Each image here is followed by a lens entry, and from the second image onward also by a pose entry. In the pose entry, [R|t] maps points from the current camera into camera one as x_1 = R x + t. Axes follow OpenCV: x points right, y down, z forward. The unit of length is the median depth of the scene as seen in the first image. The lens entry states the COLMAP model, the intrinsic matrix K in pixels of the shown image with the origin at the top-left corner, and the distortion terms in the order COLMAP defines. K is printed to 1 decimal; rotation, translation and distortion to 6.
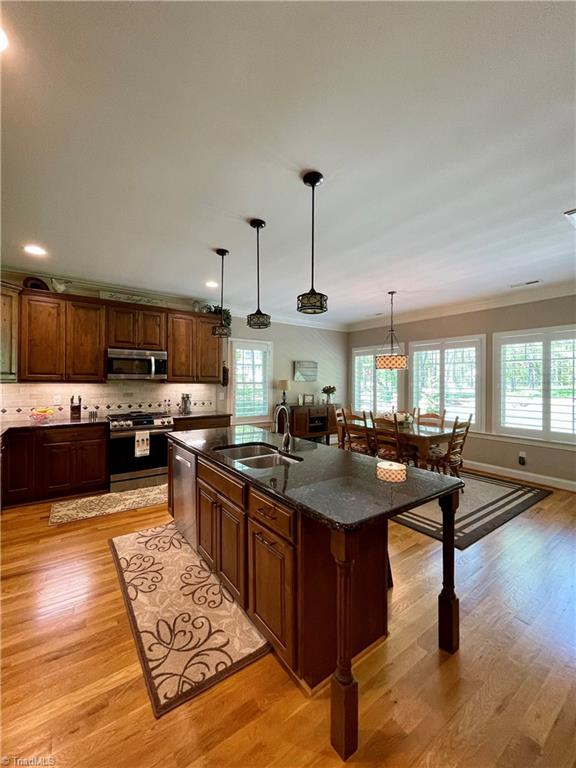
lens RADIAL K [[311.1, 0, 284.0], [0, 311.1, 380.8], [0, 0, 1]] dist [-0.003191, -0.000333]
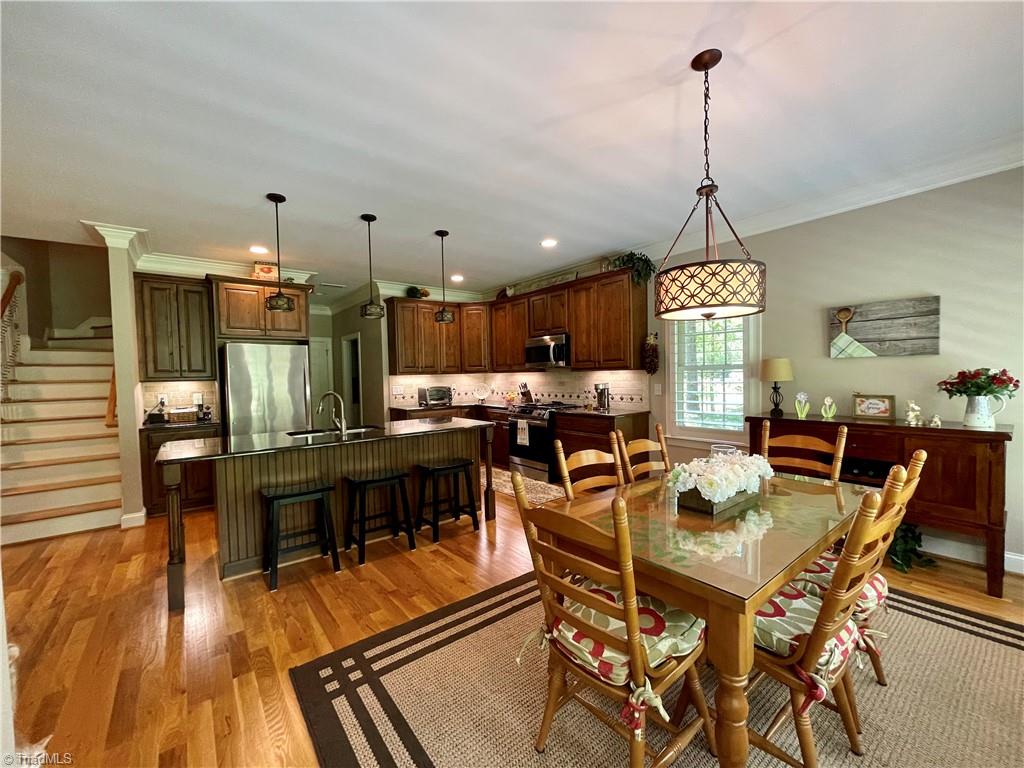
lens RADIAL K [[414.8, 0, 508.7], [0, 414.8, 386.7], [0, 0, 1]] dist [-0.003191, -0.000333]
pose [[0.040097, 0.023245, -0.998925, 0.758062], [0.021647, 0.999475, 0.024126, 0.020766], [0.998961, -0.022591, 0.039573, 0.796164]]
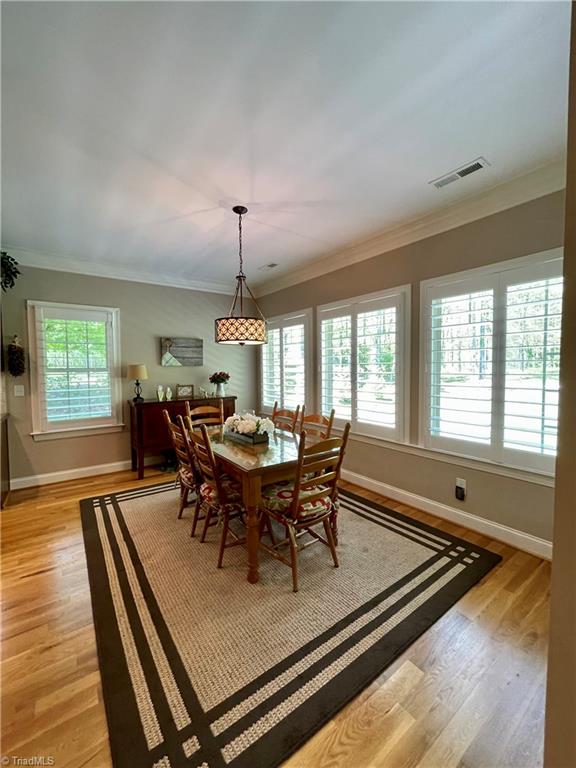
lens RADIAL K [[311.1, 0, 284.2], [0, 311.1, 381.7], [0, 0, 1]] dist [-0.003191, -0.000333]
pose [[0.999815, -0.014577, 0.012532, 0.419028], [0.013947, 0.998703, 0.048971, 0.007669], [-0.013229, -0.048787, 0.998722, 0.411205]]
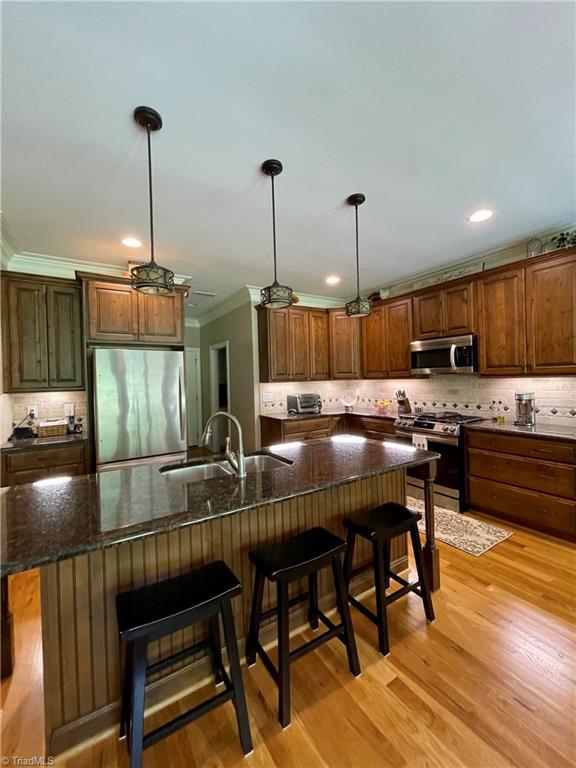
lens RADIAL K [[311.1, 0, 285.6], [0, 311.1, 380.2], [0, 0, 1]] dist [-0.003191, -0.000333]
pose [[-0.067302, -0.002109, -0.997730, 0.375444], [0.025710, 0.999662, -0.003847, 0.005015], [0.997401, -0.025910, -0.067225, 0.609288]]
